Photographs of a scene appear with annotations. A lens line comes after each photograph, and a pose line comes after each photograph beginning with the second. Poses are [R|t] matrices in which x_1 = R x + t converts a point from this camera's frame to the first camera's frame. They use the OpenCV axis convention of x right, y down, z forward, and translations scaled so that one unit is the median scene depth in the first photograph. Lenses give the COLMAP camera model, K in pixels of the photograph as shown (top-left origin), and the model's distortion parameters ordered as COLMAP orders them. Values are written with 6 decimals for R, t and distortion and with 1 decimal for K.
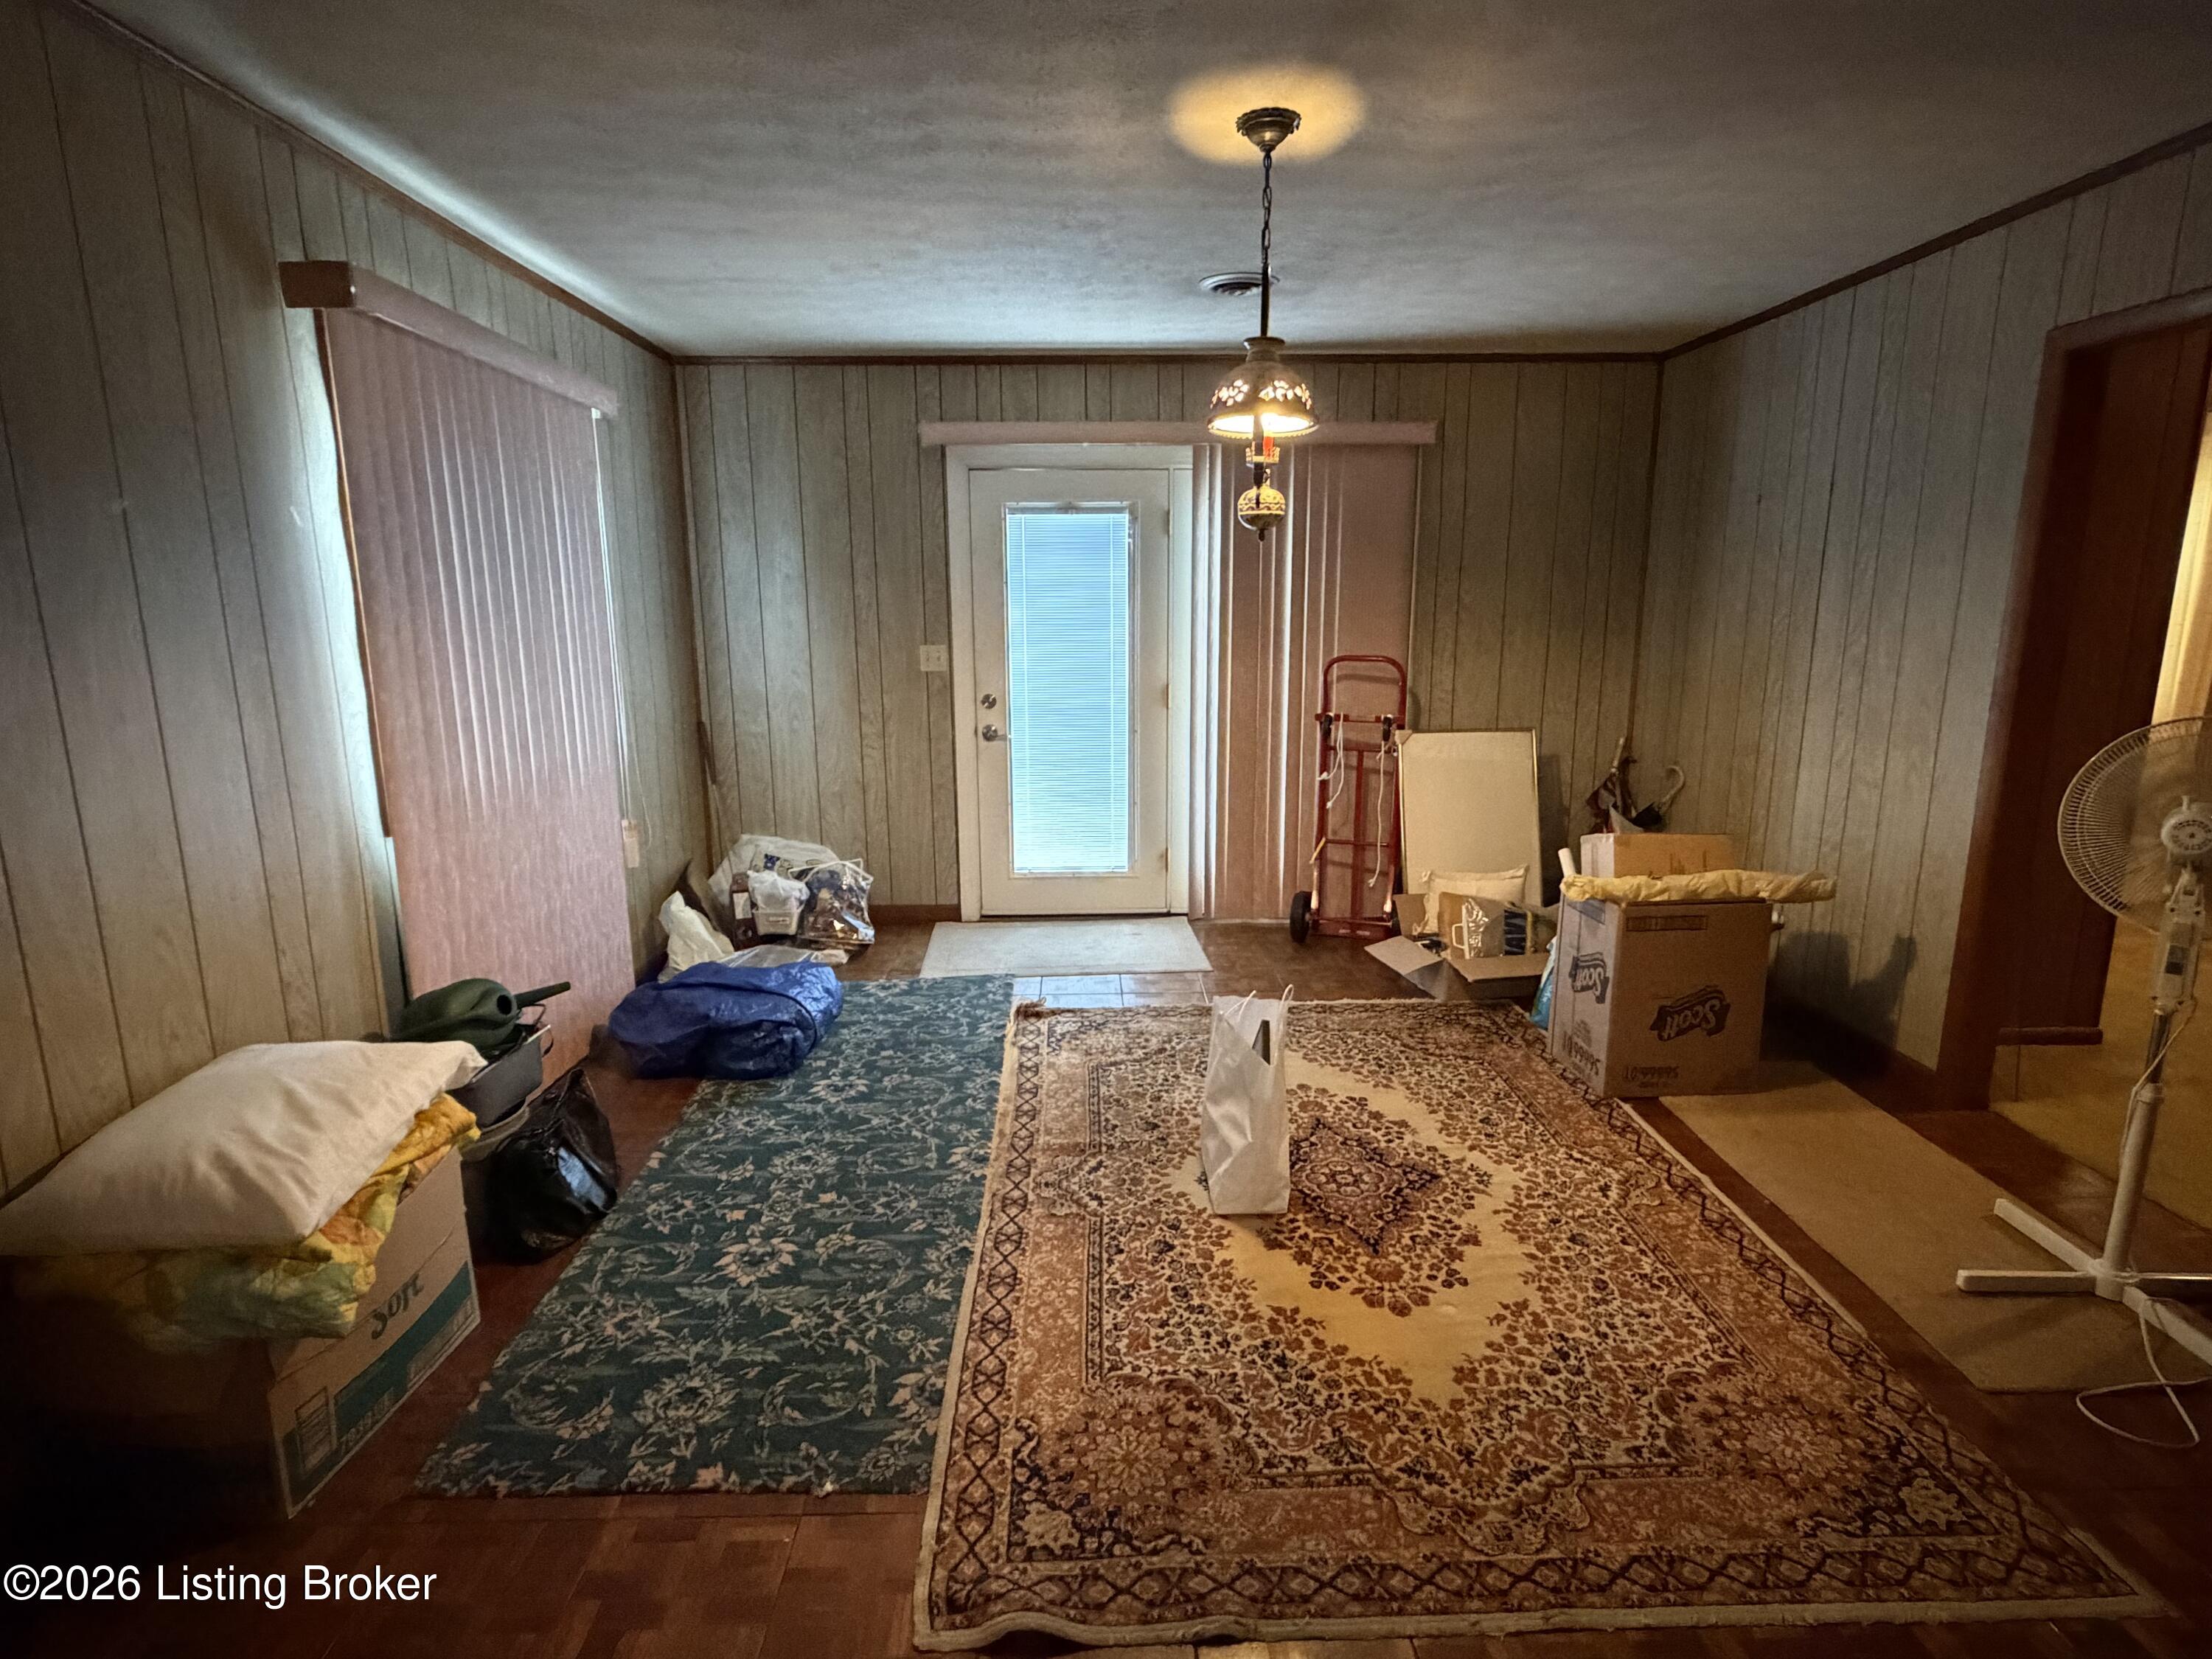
lens RADIAL K [[1144.0, 0, 1101.8], [0, 1144.0, 830.6], [0, 0, 1]] dist [-0.003261, -0.000166]
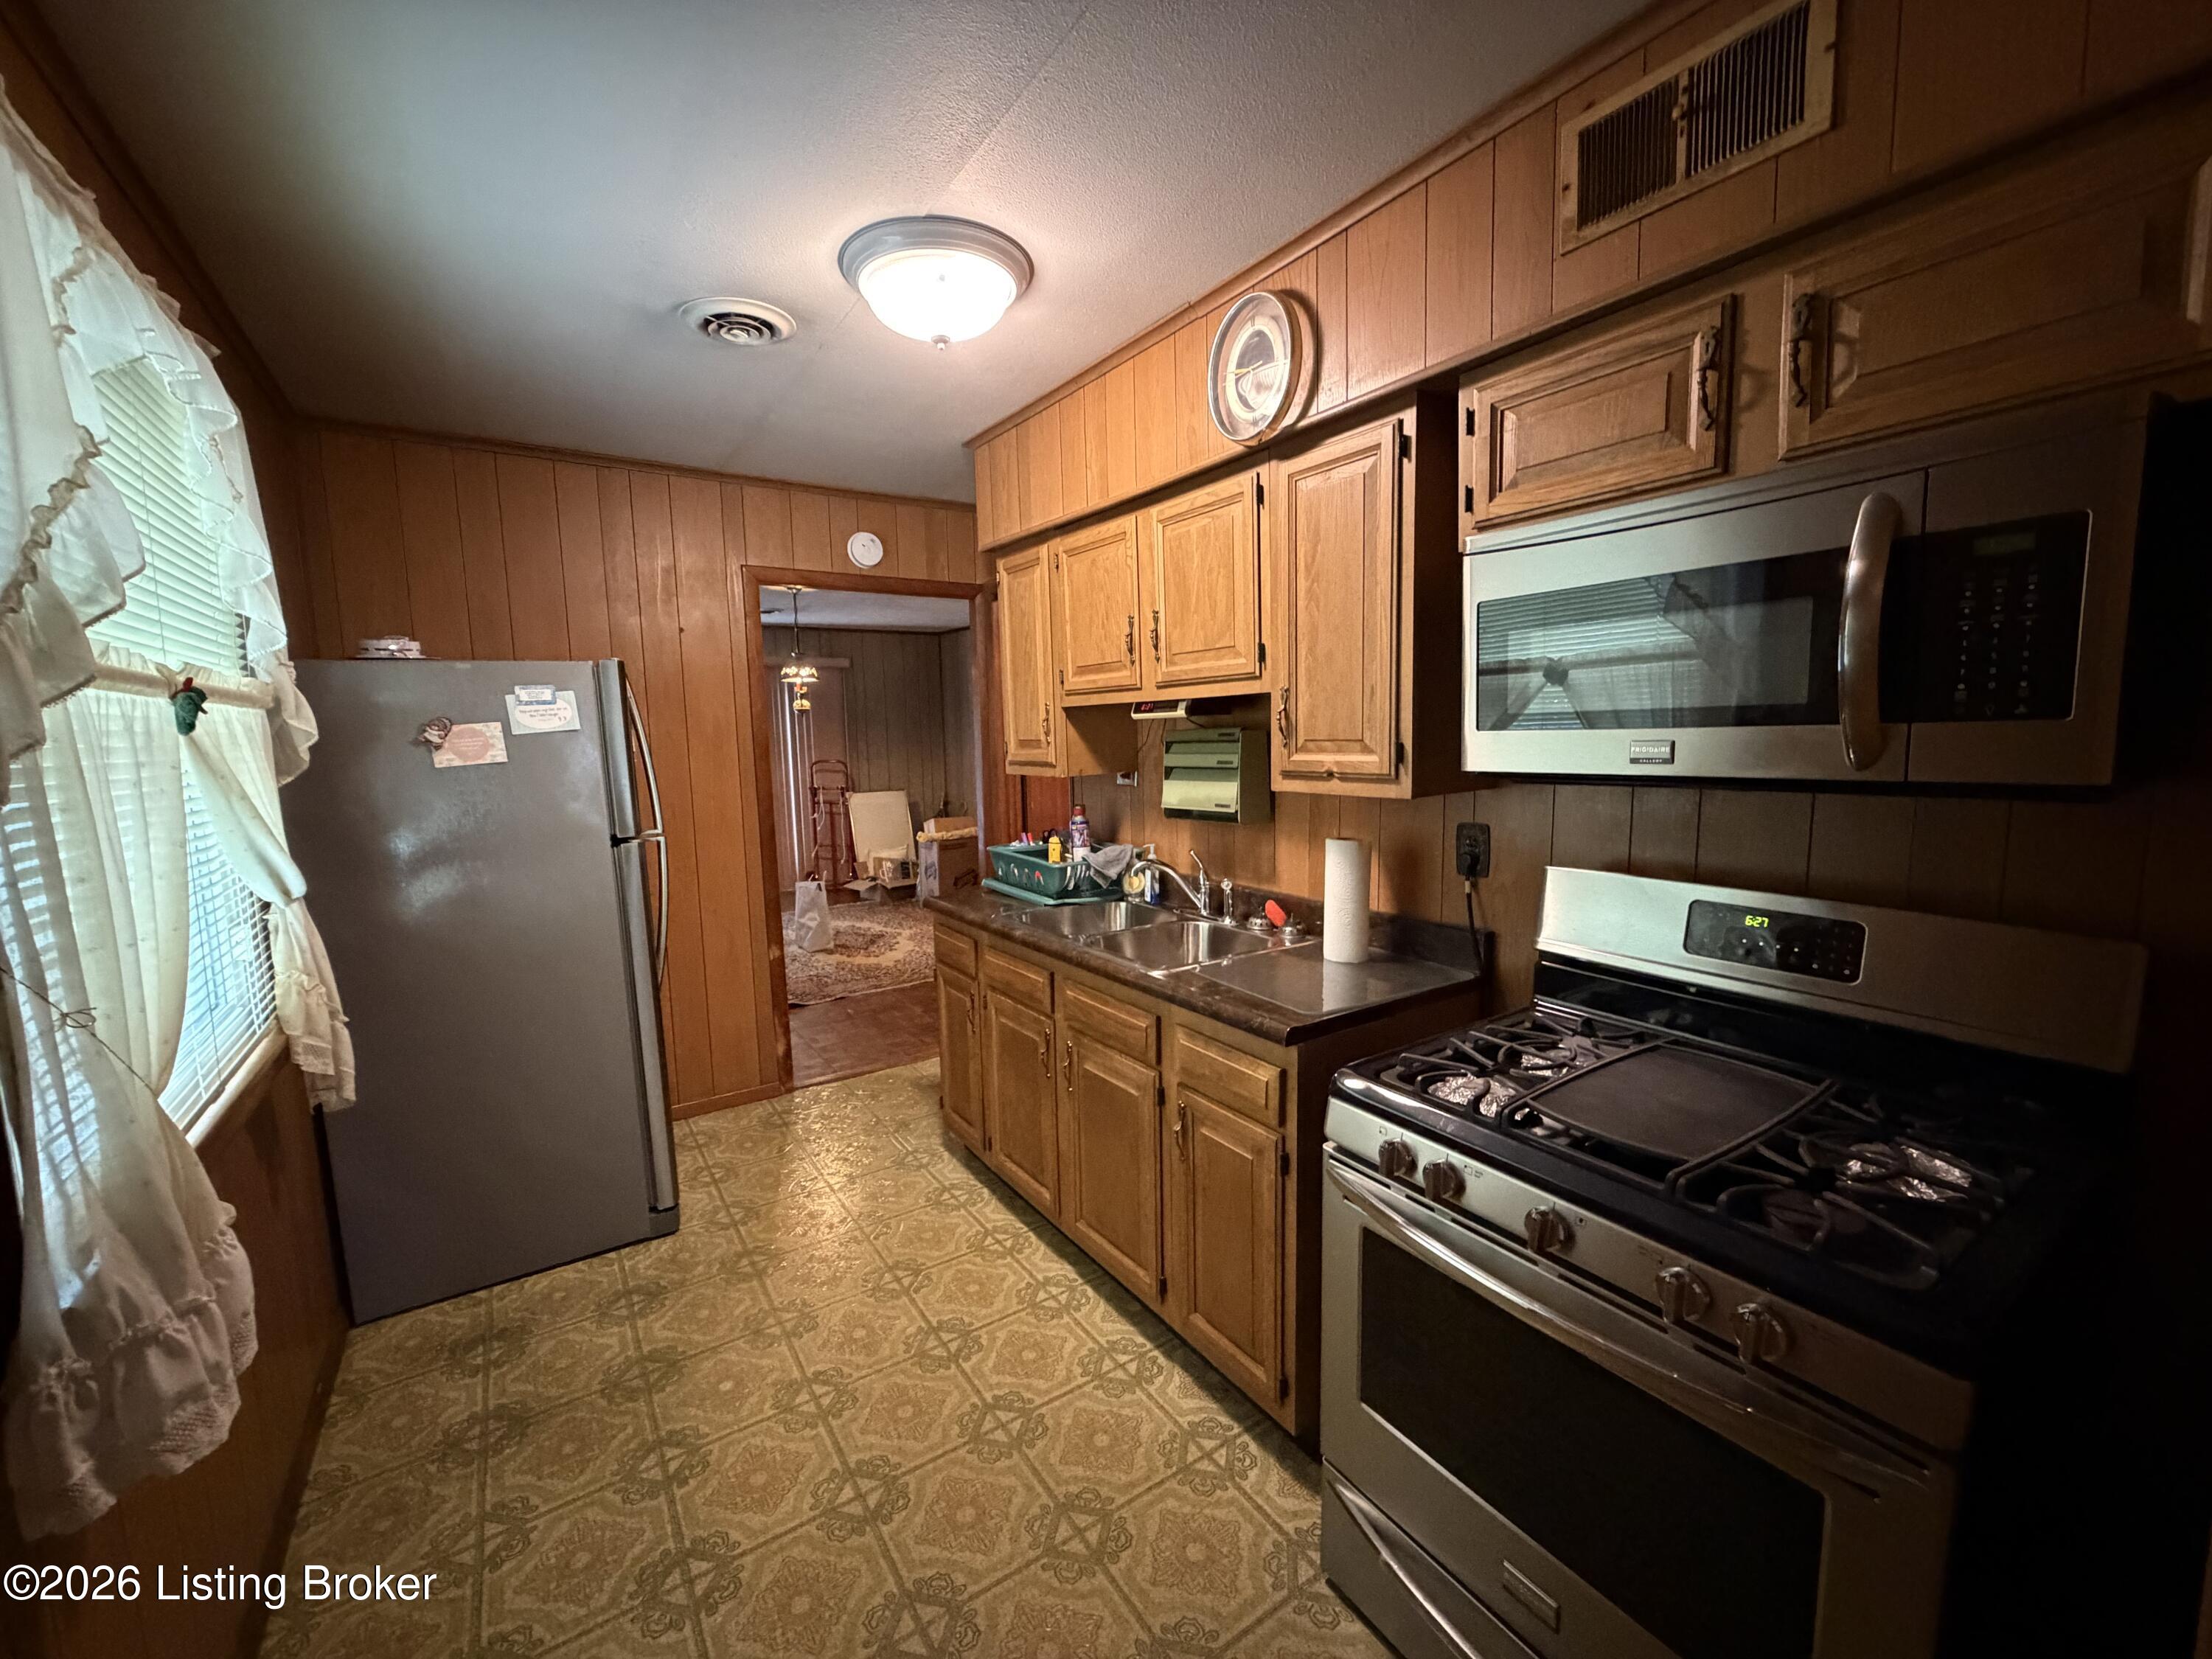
lens RADIAL K [[887.8, 0, 1102.8], [0, 887.8, 826.9], [0, 0, 1]] dist [0.000096, 0.000182]
pose [[0.845263, -0.070675, 0.529656, -0.273201], [0.118695, 0.991285, -0.057149, 0.153970], [-0.521001, 0.111174, 0.846285, -0.814966]]
